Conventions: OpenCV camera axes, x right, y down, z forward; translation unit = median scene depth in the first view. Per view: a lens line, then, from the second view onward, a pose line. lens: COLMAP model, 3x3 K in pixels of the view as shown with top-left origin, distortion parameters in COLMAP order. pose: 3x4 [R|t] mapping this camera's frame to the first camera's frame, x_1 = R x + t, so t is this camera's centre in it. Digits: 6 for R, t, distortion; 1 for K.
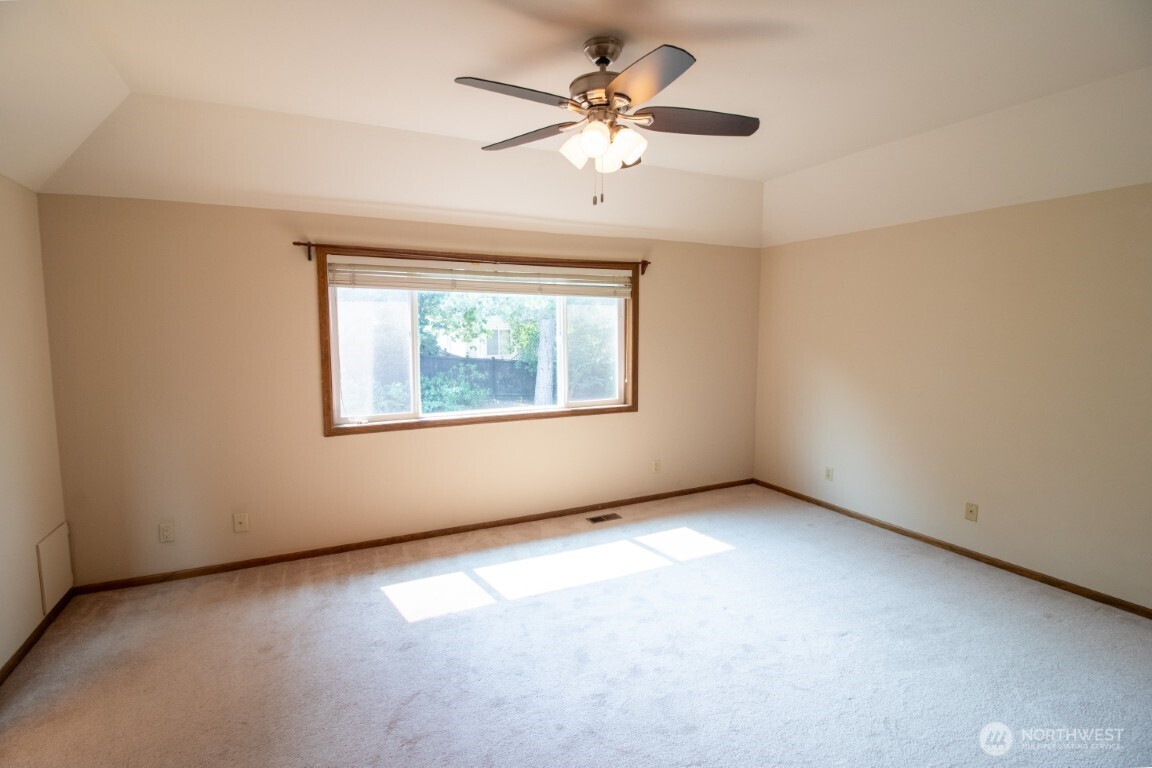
lens RADIAL K [[549.6, 0, 576.0], [0, 549.6, 384.0], [0, 0, 1]] dist [-0.001274, -0.000342]
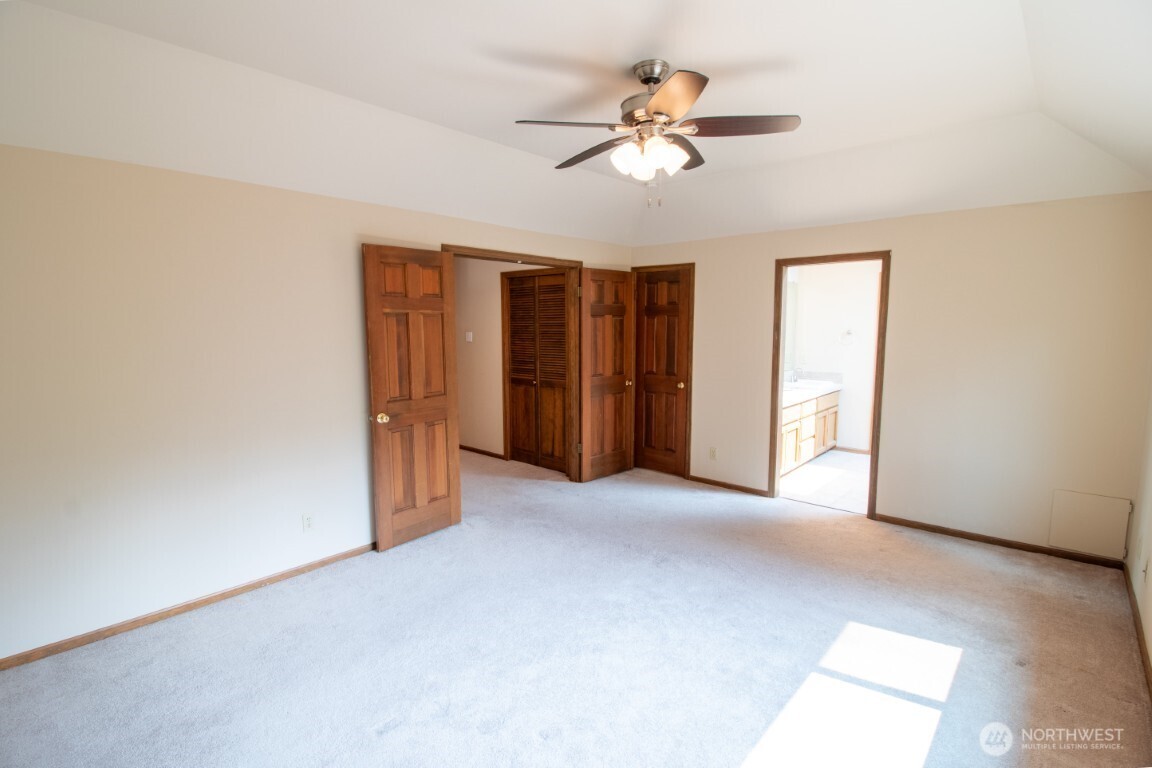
lens RADIAL K [[545.6, 0, 558.2], [0, 545.6, 383.7], [0, 0, 1]] dist [-0.000106, -0.014537]
pose [[-0.934064, 0.046368, -0.354082, 0.390162], [-0.031788, 0.976802, 0.211771, -0.129639], [0.355688, 0.209063, -0.910922, 1.251315]]
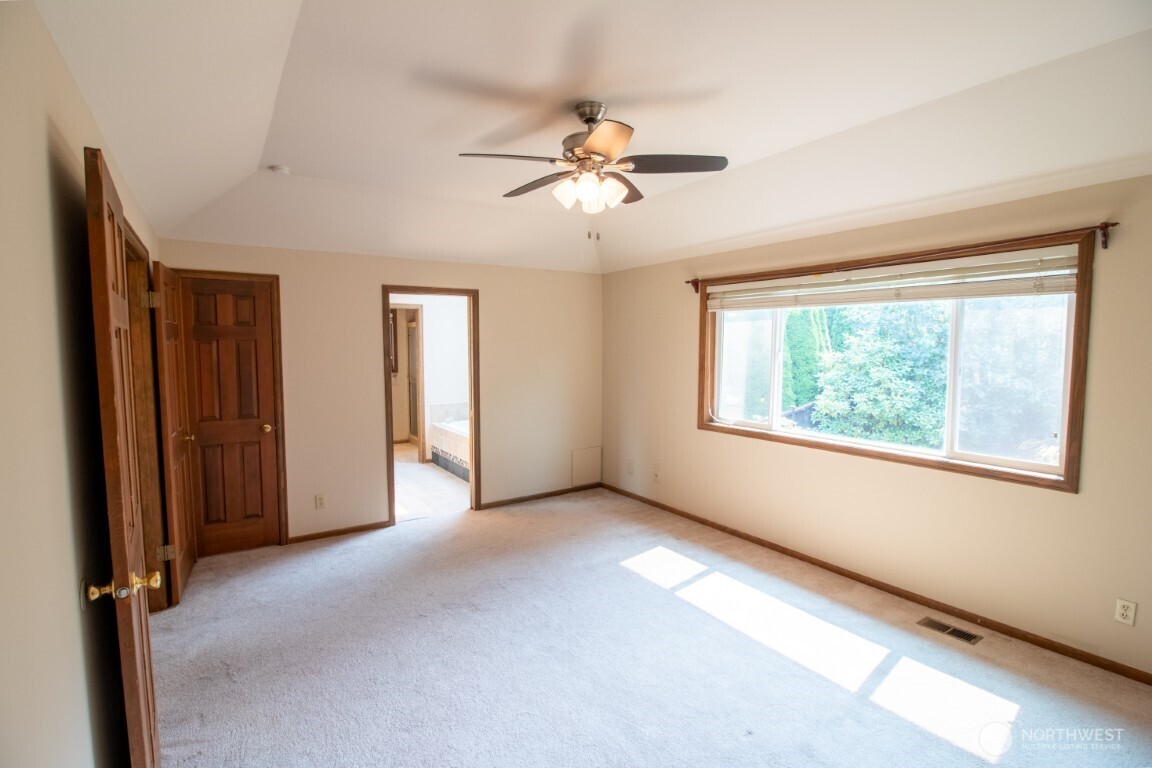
lens RADIAL K [[545.6, 0, 558.2], [0, 545.6, 383.7], [0, 0, 1]] dist [-0.000106, -0.014537]
pose [[0.107584, 0.072110, -0.991577, 0.752634], [-0.100395, 0.993056, 0.061325, -0.053016], [0.989114, 0.092952, 0.114076, 0.514766]]
